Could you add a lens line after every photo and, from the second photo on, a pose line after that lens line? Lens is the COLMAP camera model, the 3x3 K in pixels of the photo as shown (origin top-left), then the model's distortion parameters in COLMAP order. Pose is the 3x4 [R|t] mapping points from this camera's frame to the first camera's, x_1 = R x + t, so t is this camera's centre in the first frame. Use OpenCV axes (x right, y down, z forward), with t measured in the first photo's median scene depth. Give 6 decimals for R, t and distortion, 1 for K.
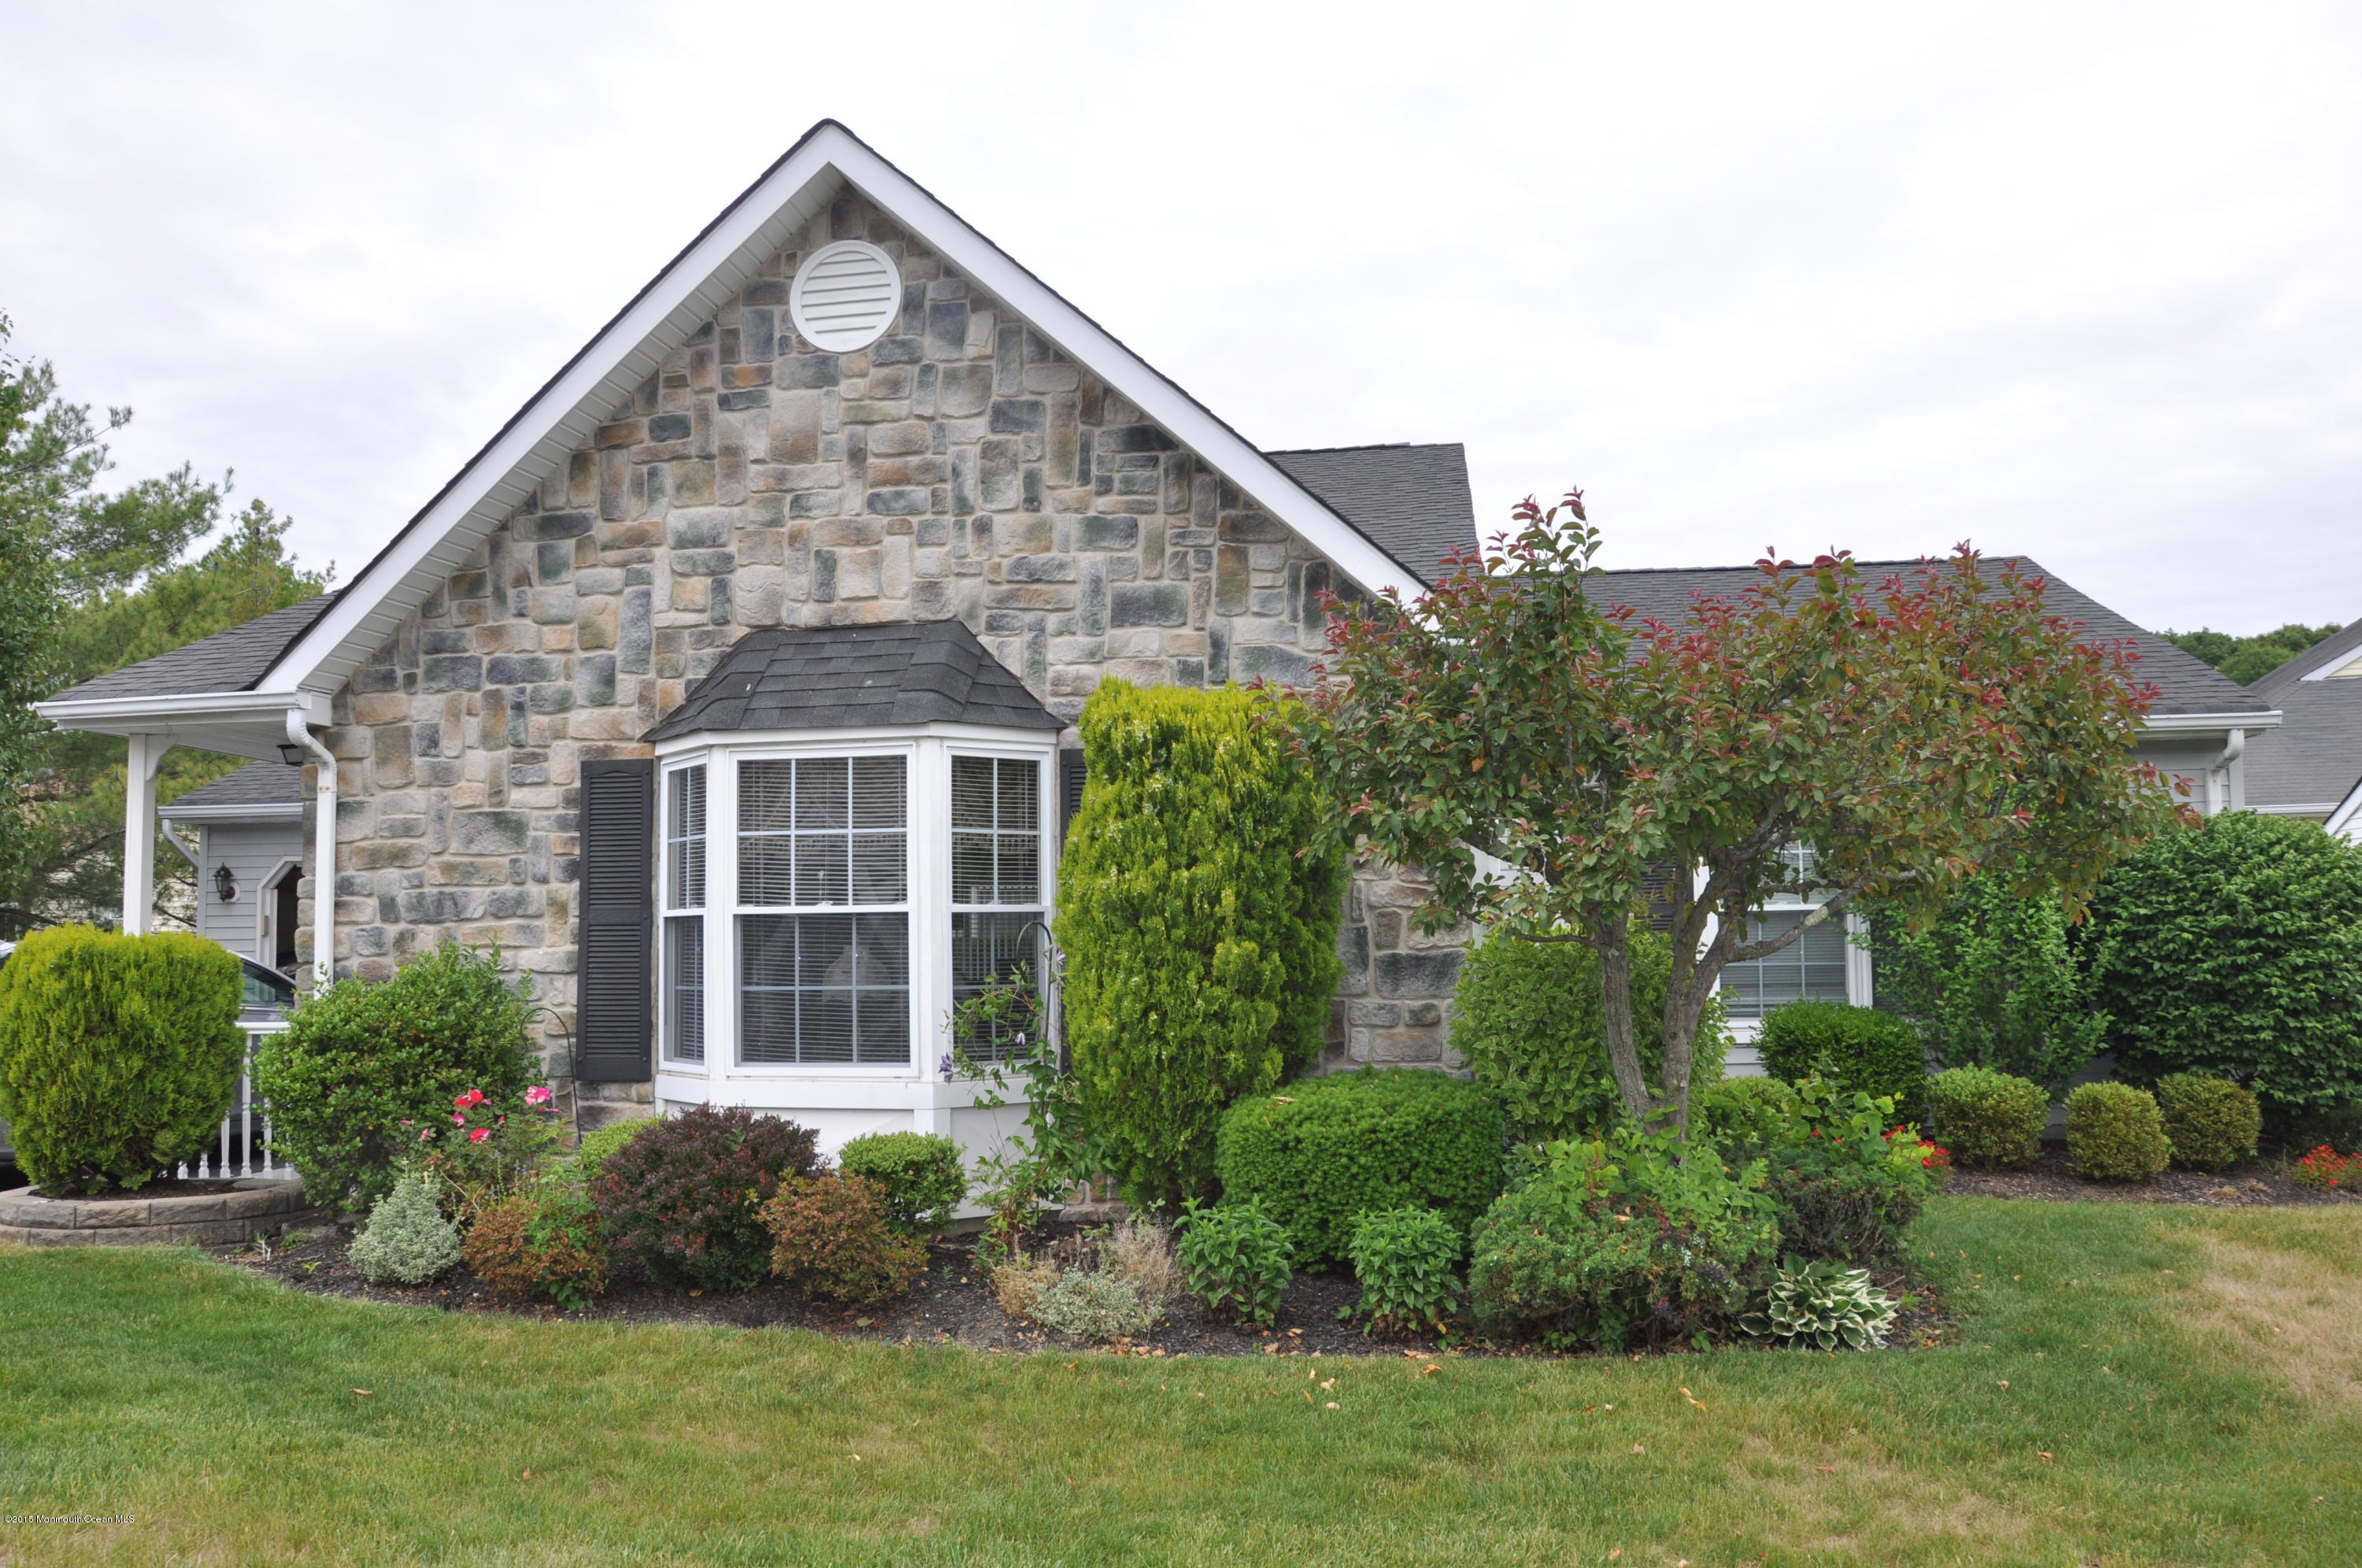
lens RADIAL K [[1854.0, 0, 1171.6], [0, 1854.0, 803.2], [0, 0, 1]] dist [-0.158023, 0.128512]
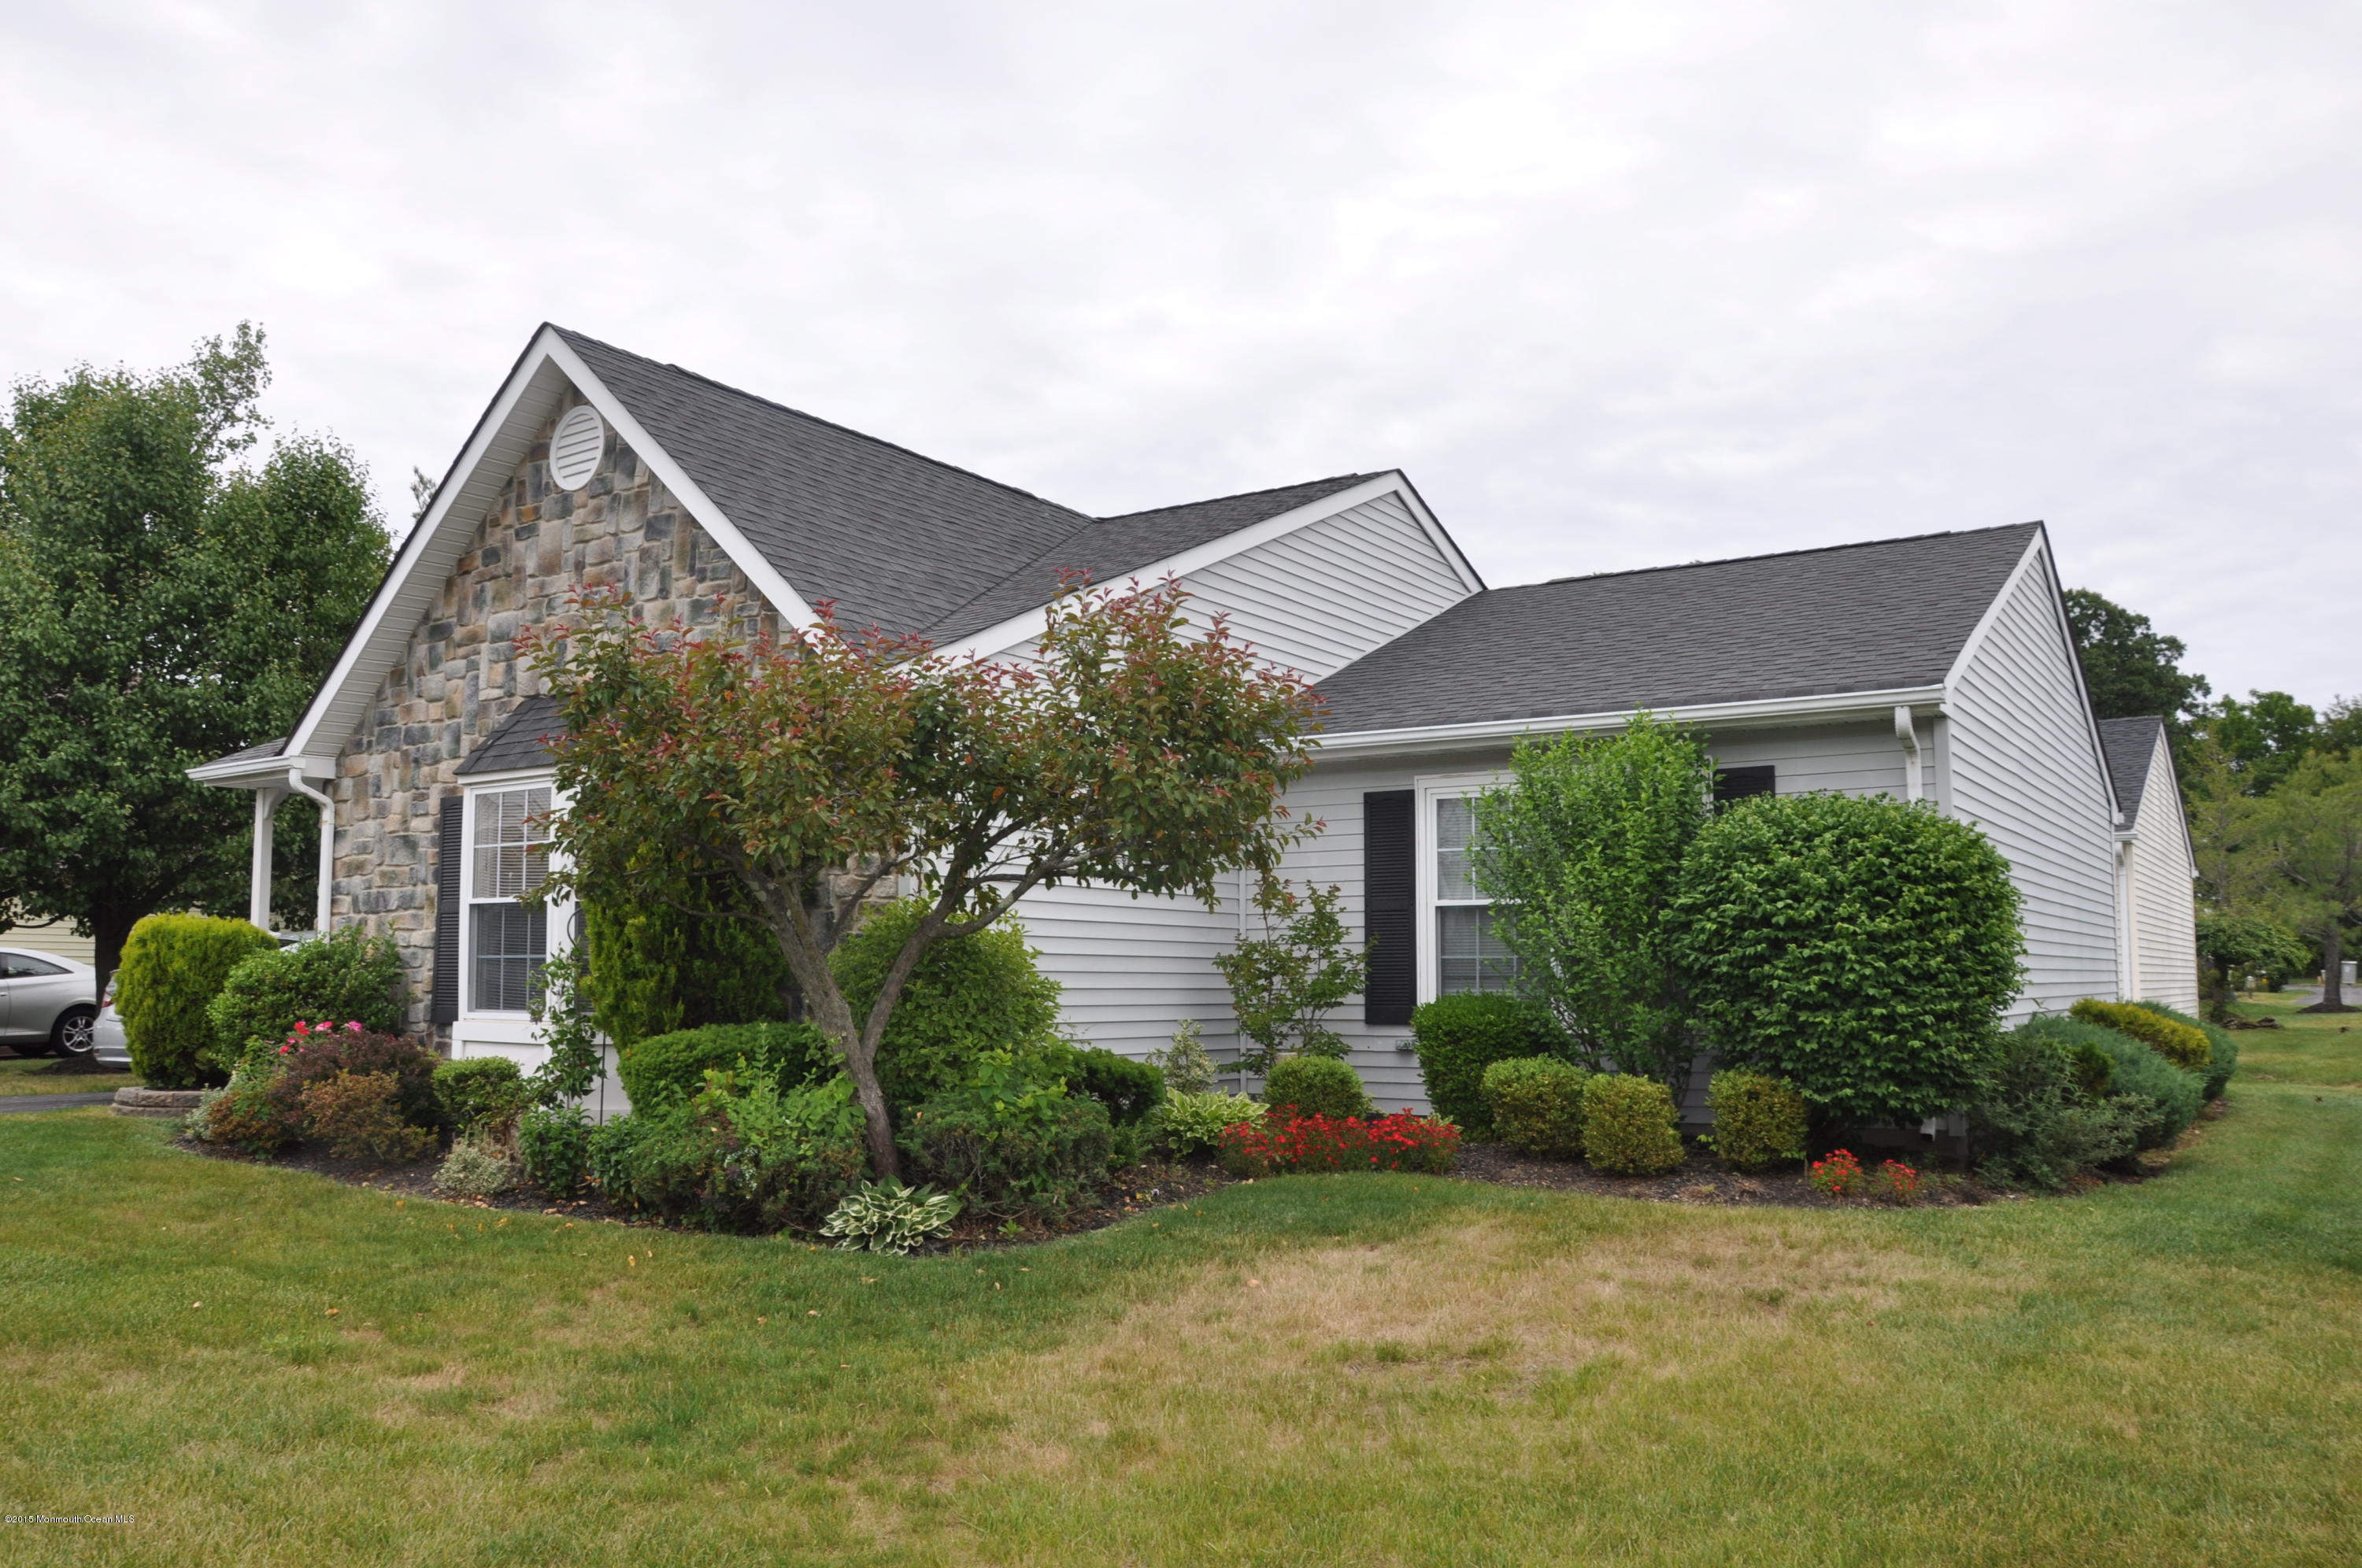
lens RADIAL K [[1854.0, 0, 1171.6], [0, 1854.0, 803.2], [0, 0, 1]] dist [-0.158023, 0.128512]
pose [[0.903040, -0.028952, -0.428579, 0.783937], [0.023620, 0.999563, -0.017756, 0.019173], [0.428906, 0.005911, 0.903330, -0.025446]]
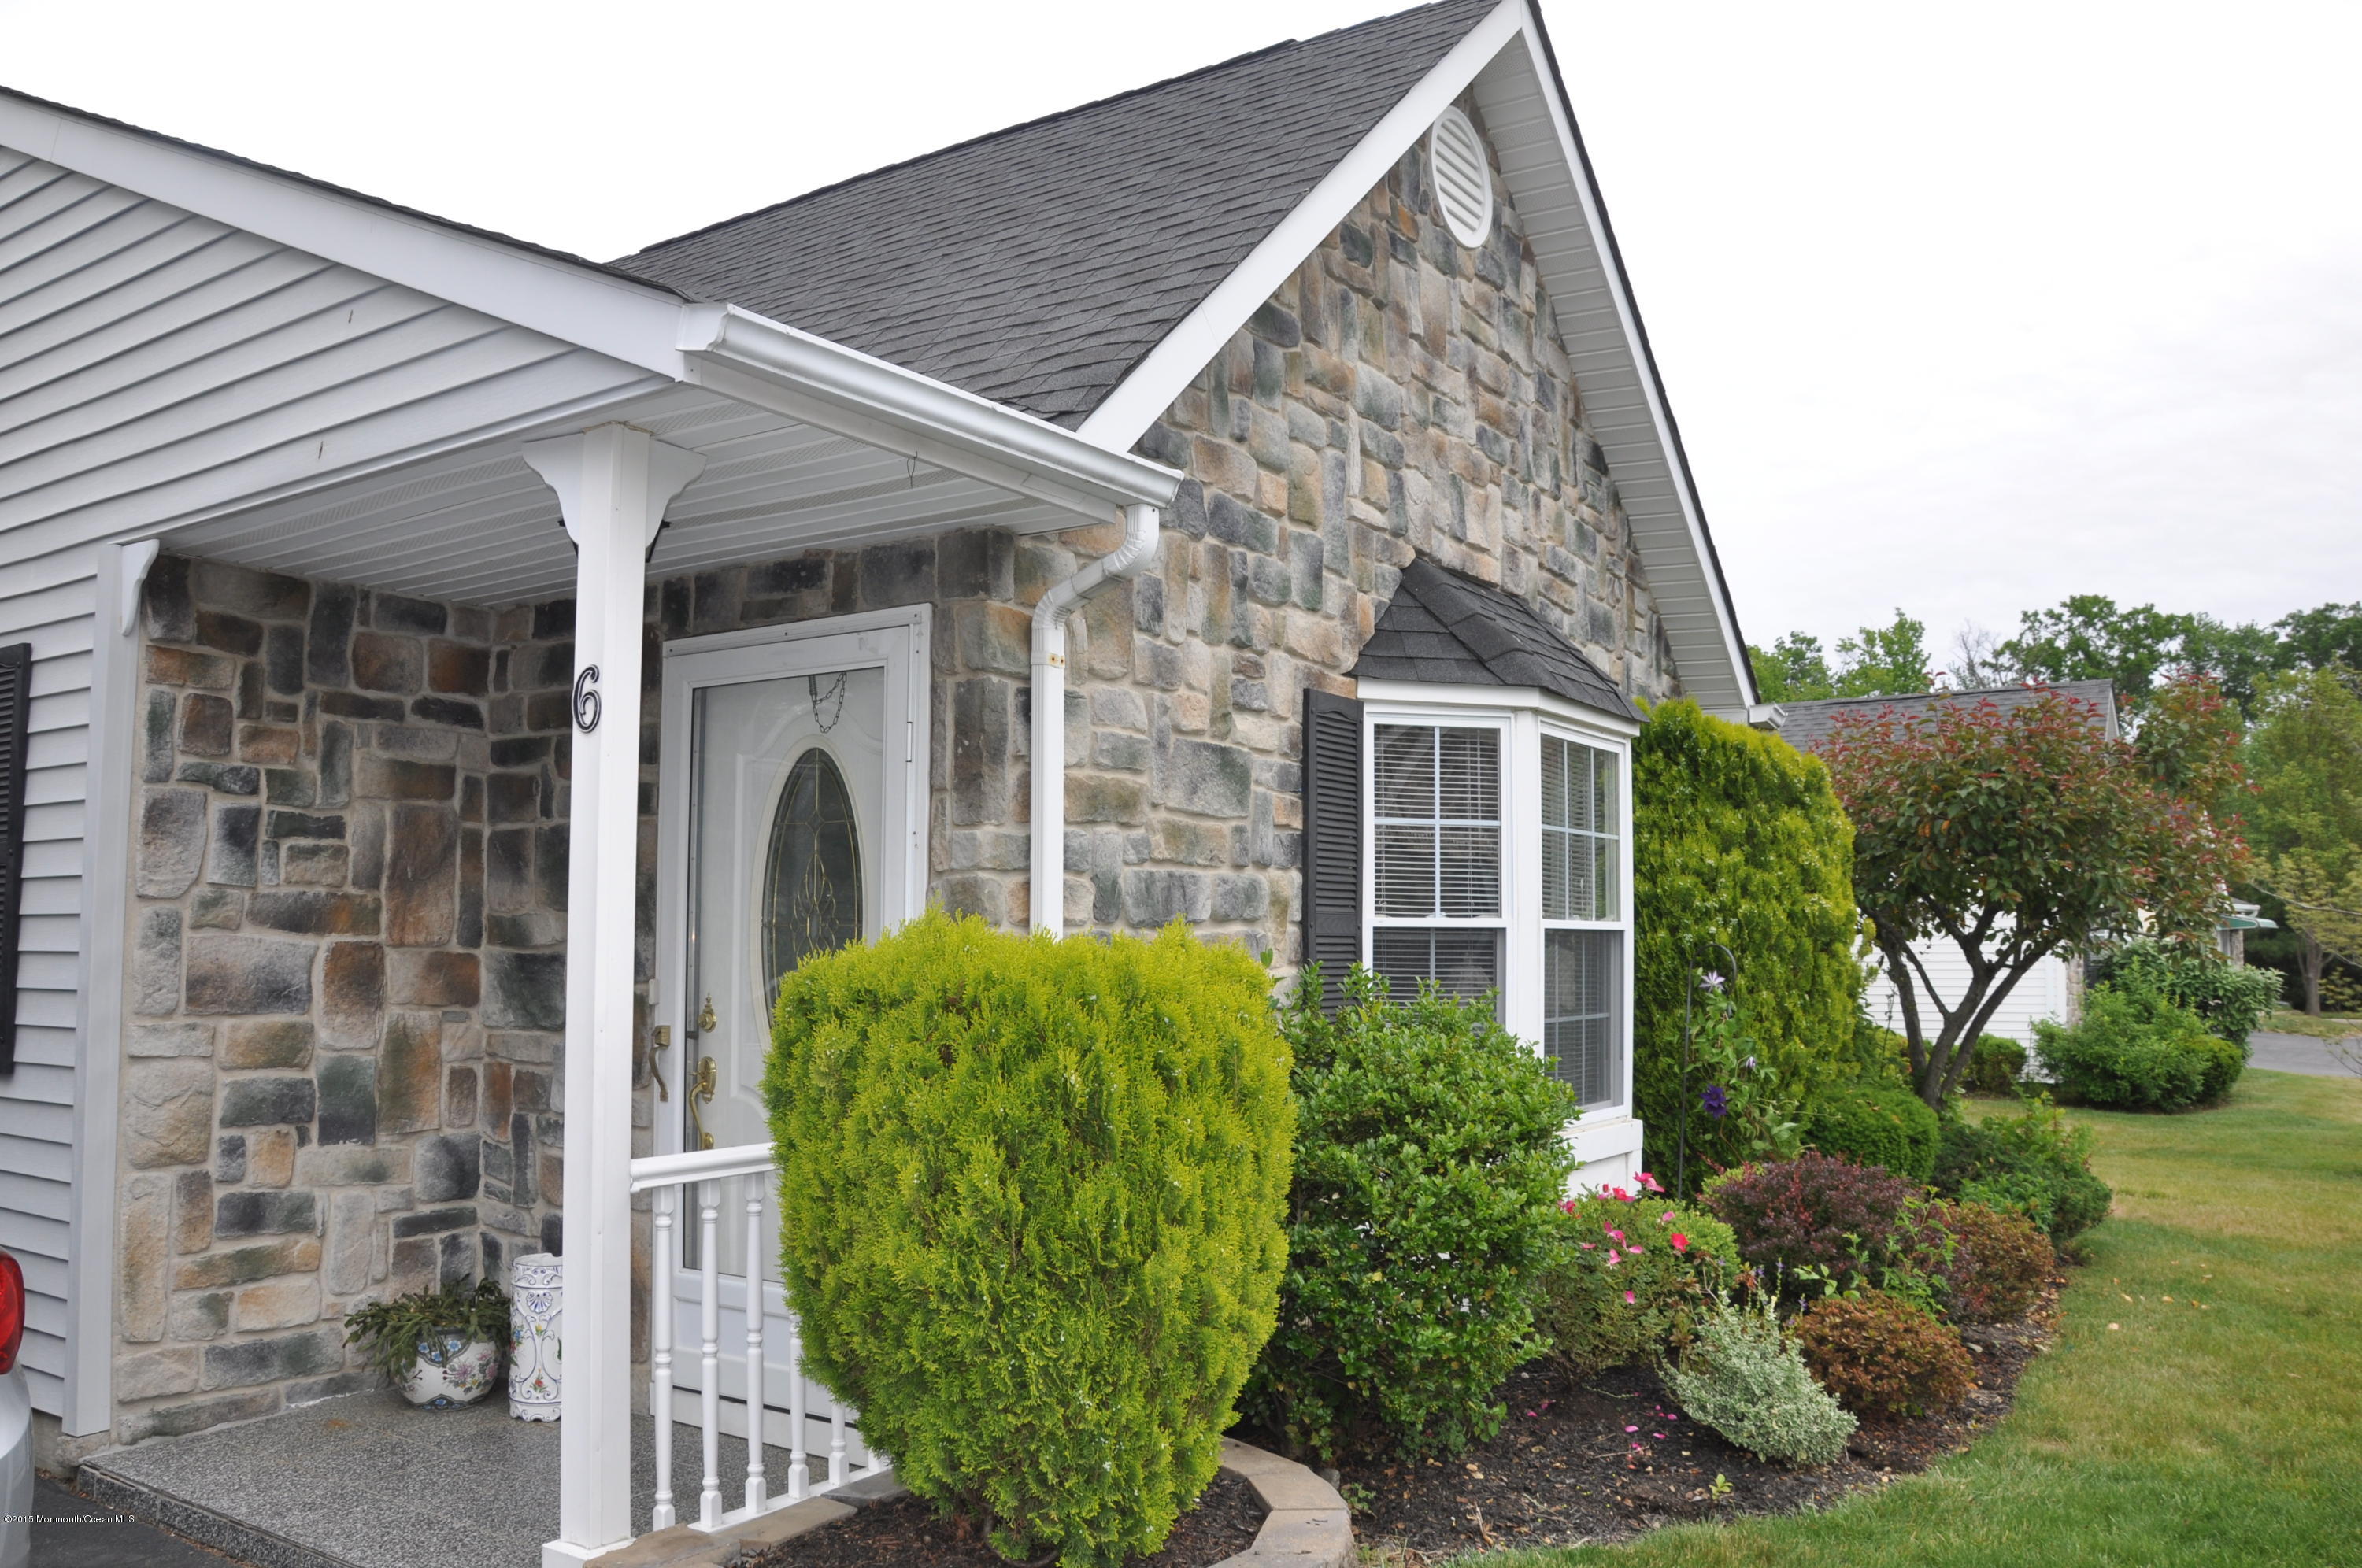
lens RADIAL K [[1854.0, 0, 1171.6], [0, 1854.0, 803.2], [0, 0, 1]] dist [-0.158023, 0.128512]
pose [[0.421370, 0.089974, 0.902415, -0.940336], [-0.080675, 0.994840, -0.061519, 0.063252], [-0.903293, -0.046880, 0.426454, 0.750659]]
